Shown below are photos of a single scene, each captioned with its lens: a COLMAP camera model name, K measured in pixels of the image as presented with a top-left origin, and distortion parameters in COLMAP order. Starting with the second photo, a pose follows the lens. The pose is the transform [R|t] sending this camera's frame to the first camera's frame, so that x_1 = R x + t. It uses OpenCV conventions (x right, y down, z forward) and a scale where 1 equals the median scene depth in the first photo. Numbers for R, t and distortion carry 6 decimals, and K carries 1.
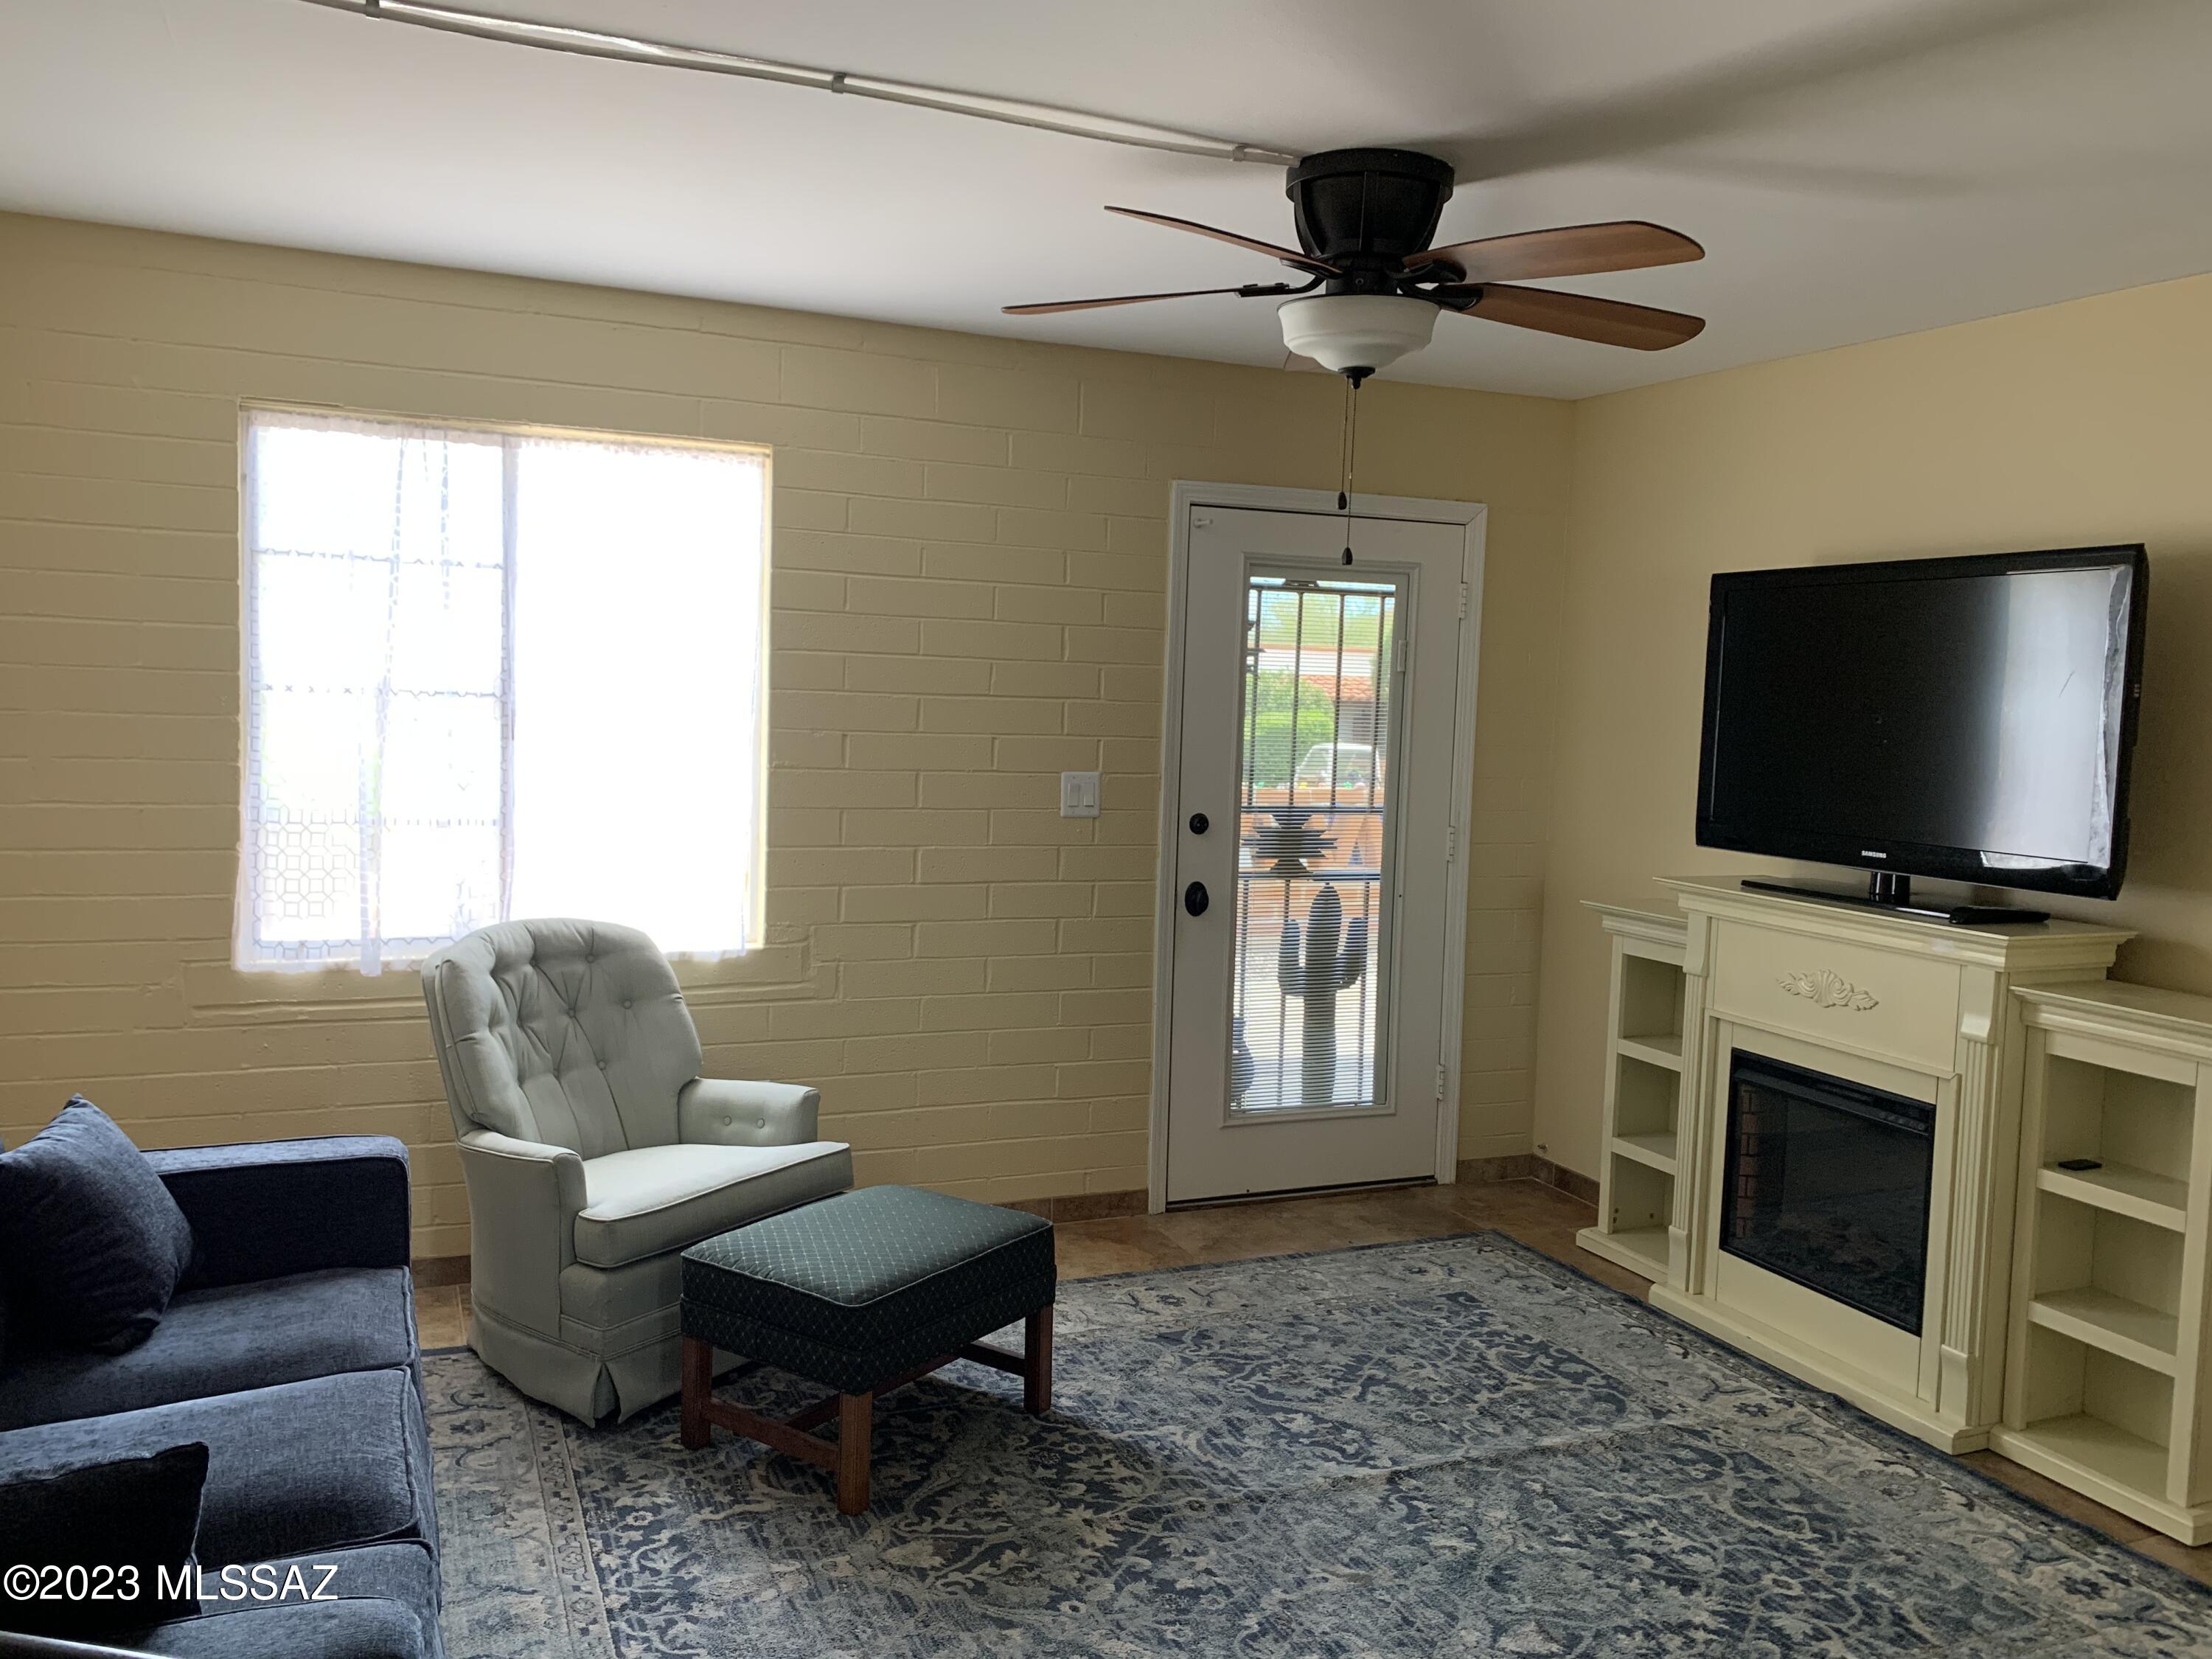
lens RADIAL K [[1703.4, 0, 1106.0], [0, 1703.4, 829.5], [0, 0, 1]] dist [0.008908, -0.007627]
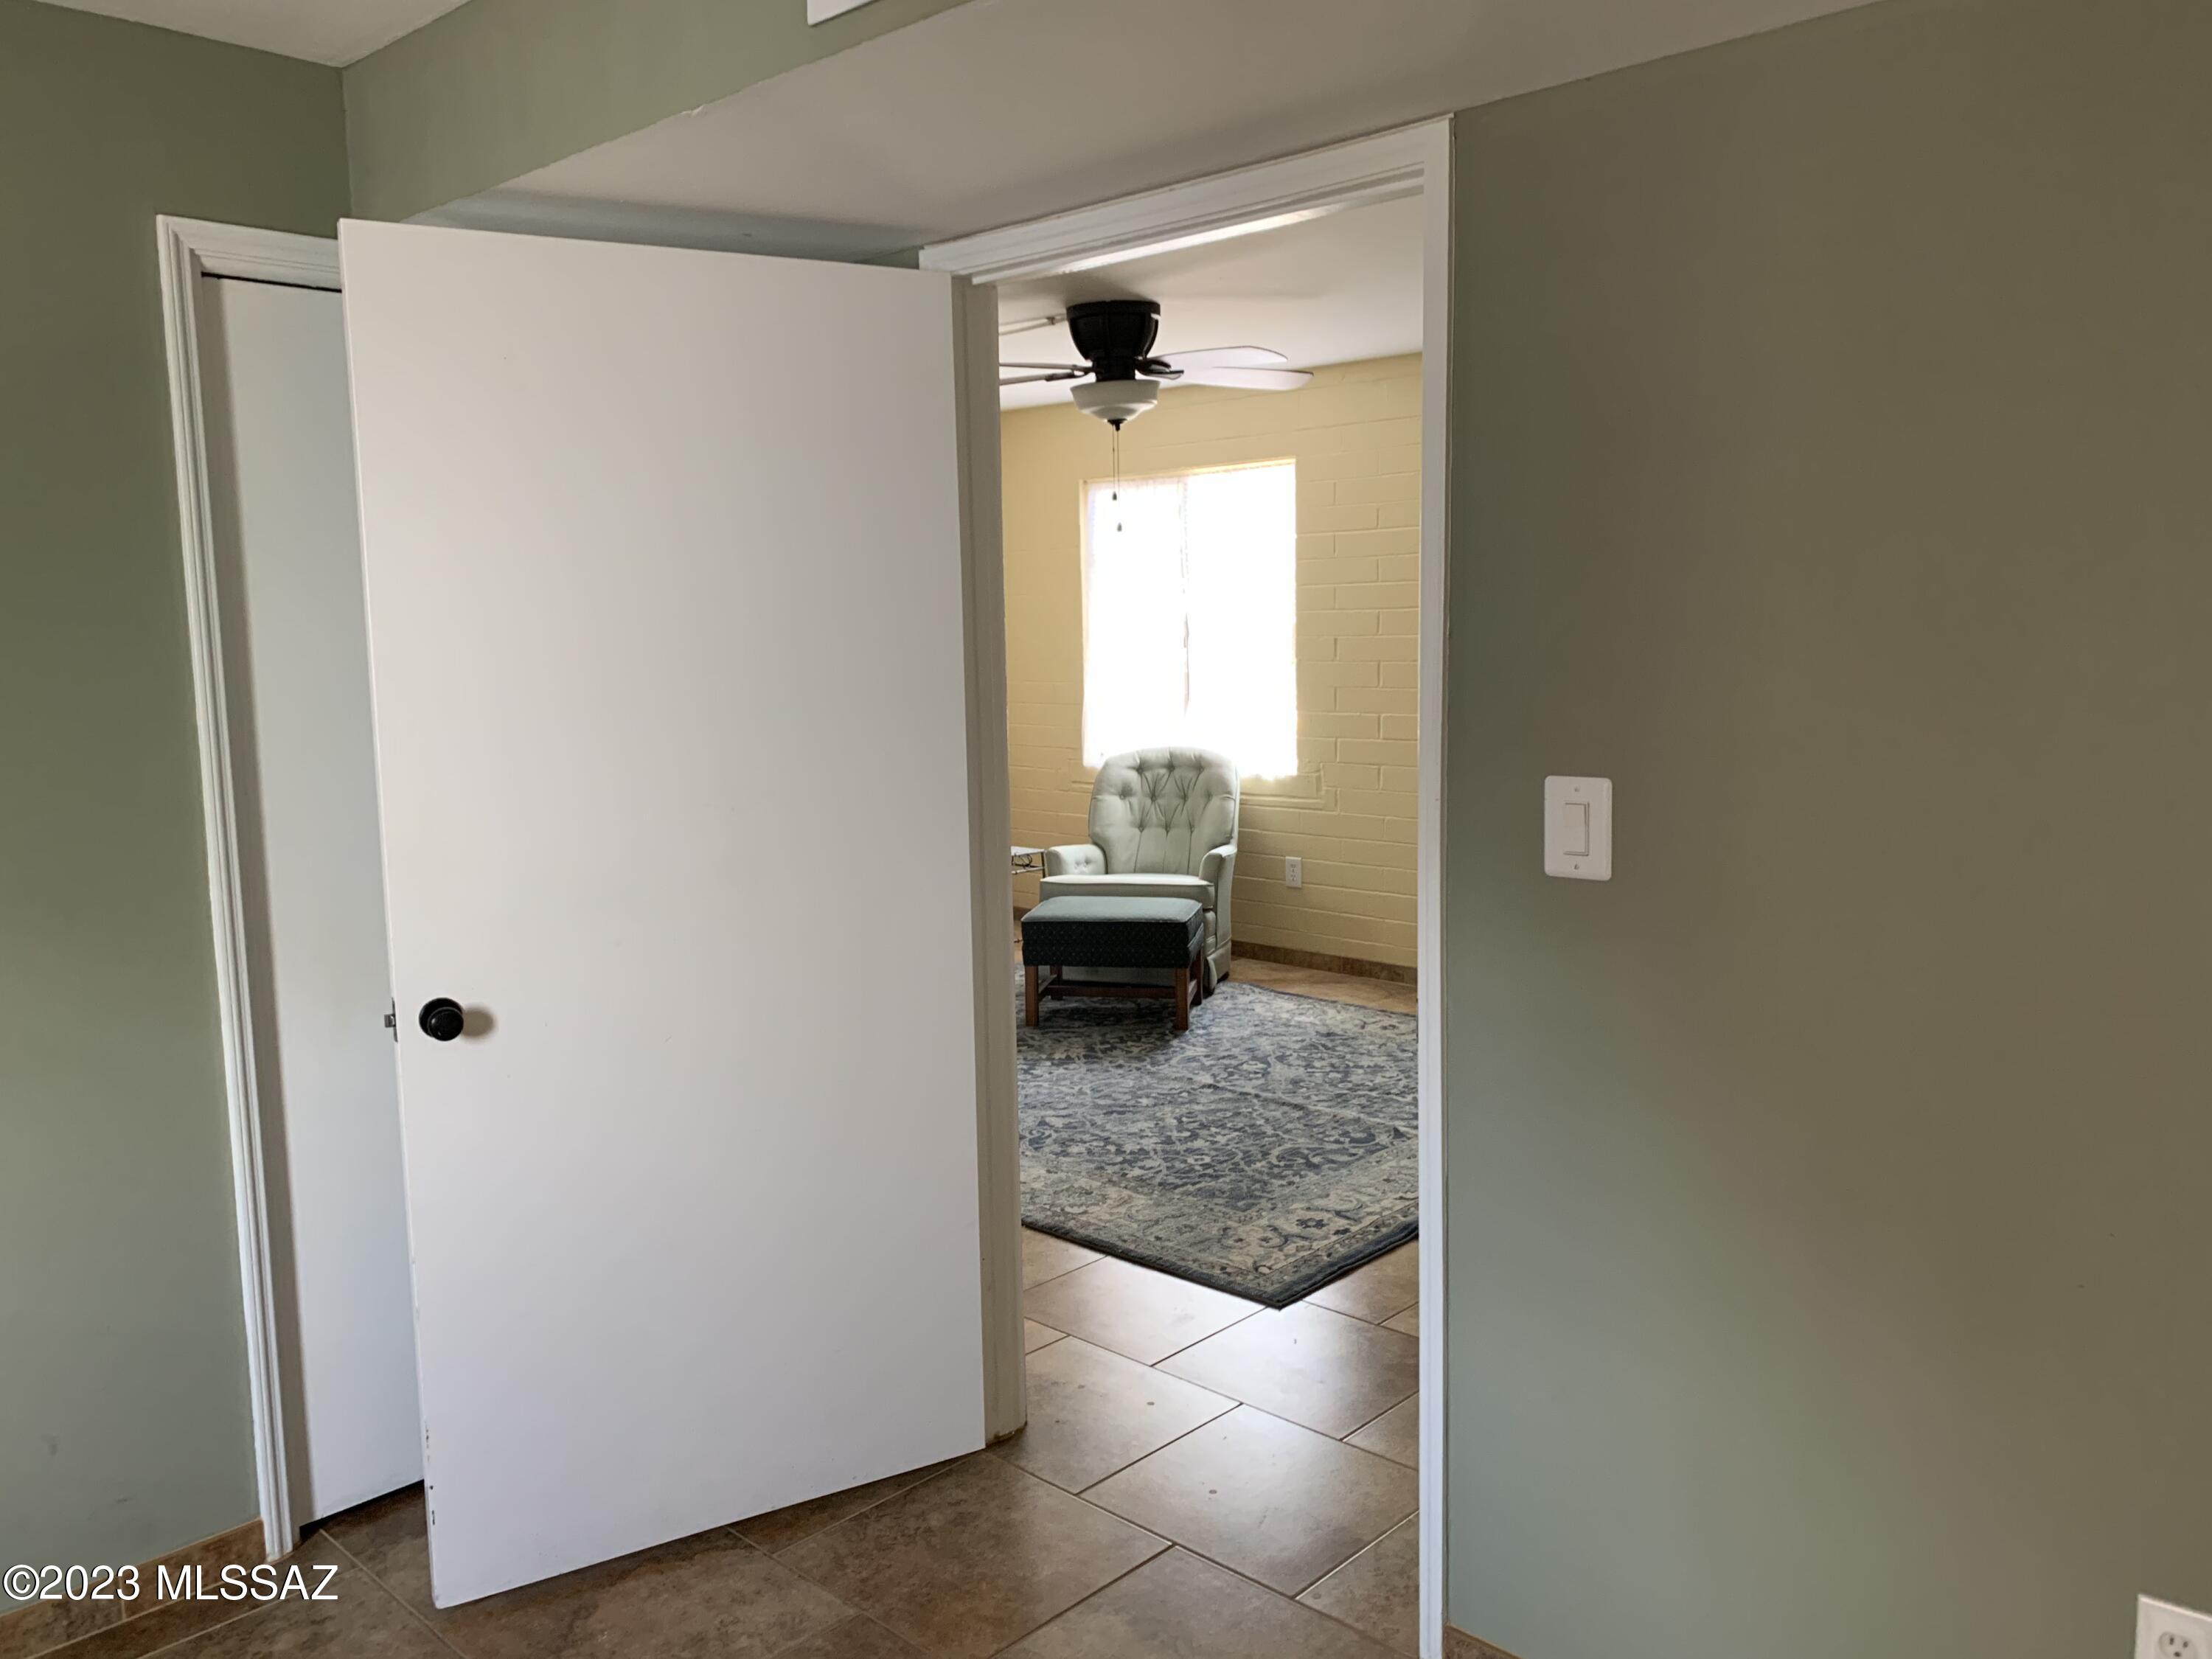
lens RADIAL K [[1681.2, 0, 1079.6], [0, 1681.2, 814.9], [0, 0, 1]] dist [0.050760, -0.058367]
pose [[0.394983, 0.068173, -0.916155, 1.539705], [-0.041091, 0.997556, 0.056515, 0.033929], [0.917769, 0.015323, 0.396819, 0.237860]]
